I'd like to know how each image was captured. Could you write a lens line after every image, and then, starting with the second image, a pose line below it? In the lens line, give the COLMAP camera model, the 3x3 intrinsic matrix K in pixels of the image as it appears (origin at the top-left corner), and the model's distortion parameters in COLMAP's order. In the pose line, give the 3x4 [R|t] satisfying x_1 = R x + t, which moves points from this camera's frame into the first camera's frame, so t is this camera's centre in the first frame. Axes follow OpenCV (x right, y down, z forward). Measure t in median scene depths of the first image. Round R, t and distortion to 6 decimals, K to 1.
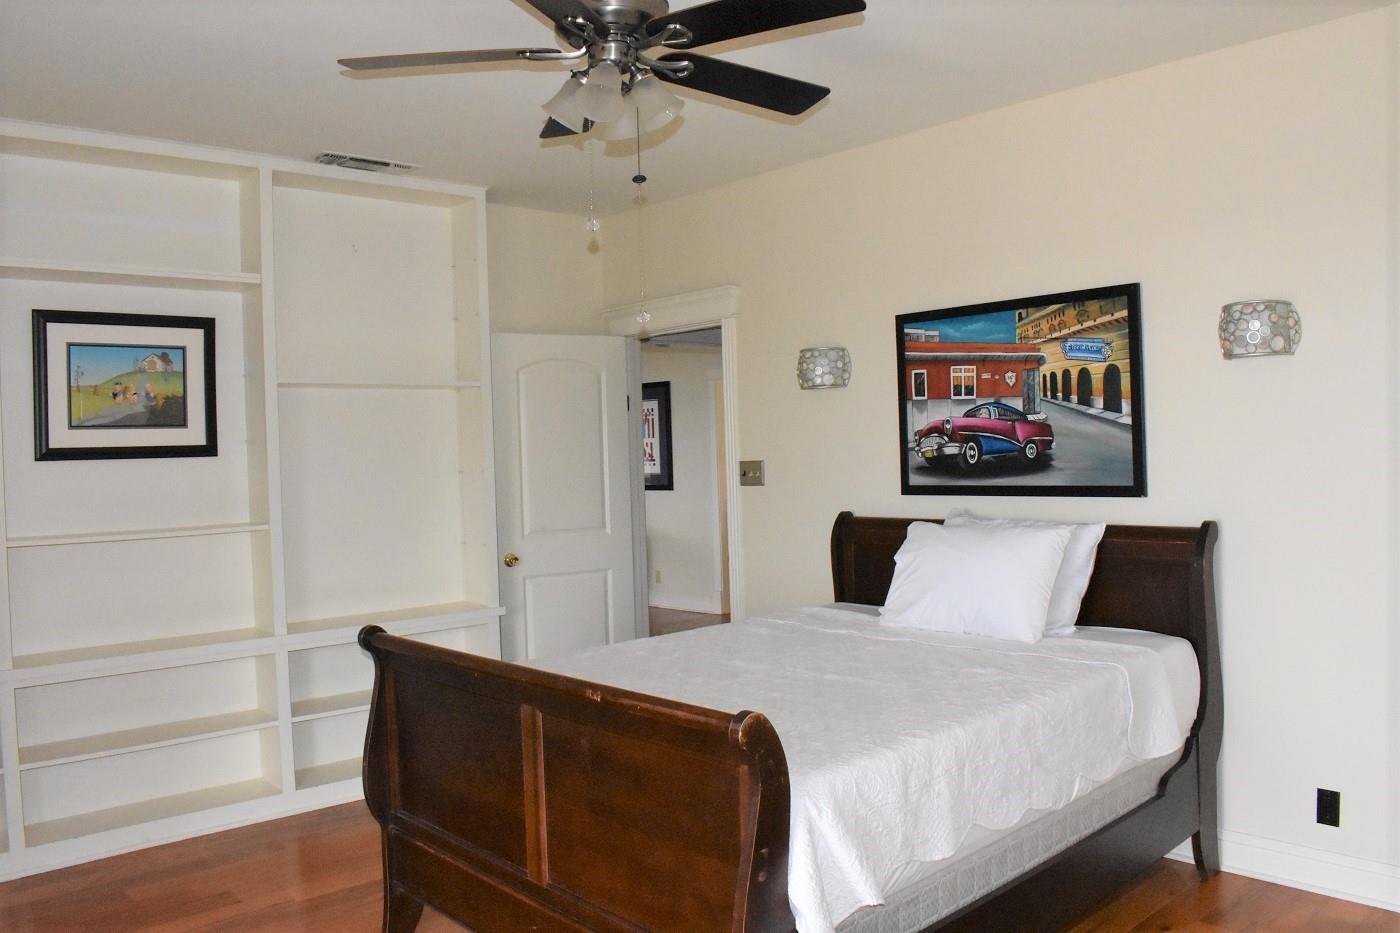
lens RADIAL K [[1108.8, 0, 702.5], [0, 1108.8, 462.2], [0, 0, 1]] dist [-0.071881, 0.001206]
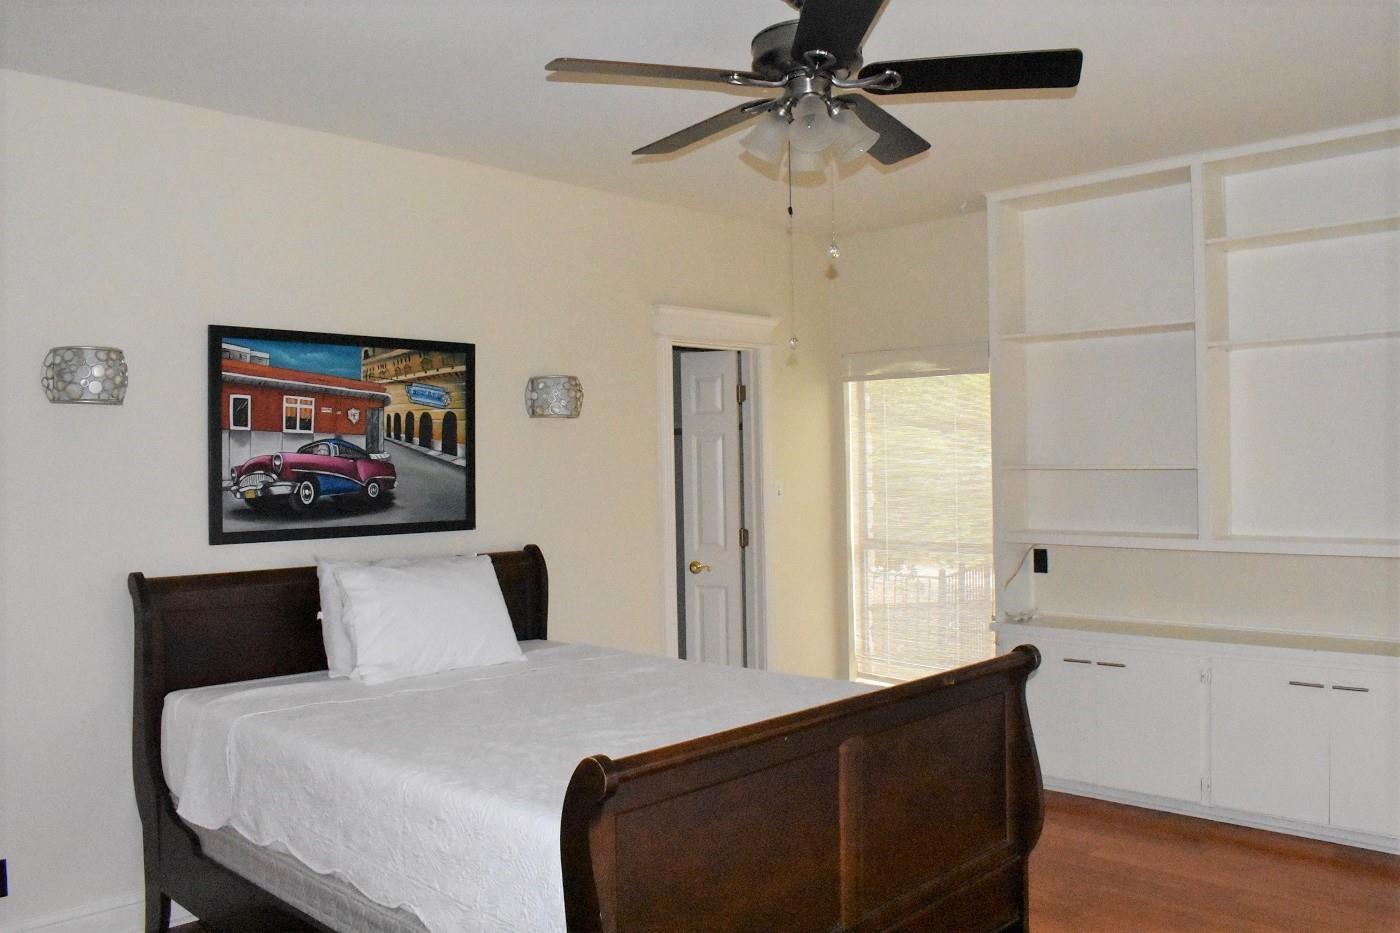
lens RADIAL K [[1108.8, 0, 702.8], [0, 1108.8, 466.0], [0, 0, 1]] dist [-0.071881, 0.001206]
pose [[-0.047851, 0.033651, 0.998287, -0.710469], [0.030468, 0.999016, -0.032215, 0.009296], [-0.998390, 0.028874, -0.048829, 0.748970]]
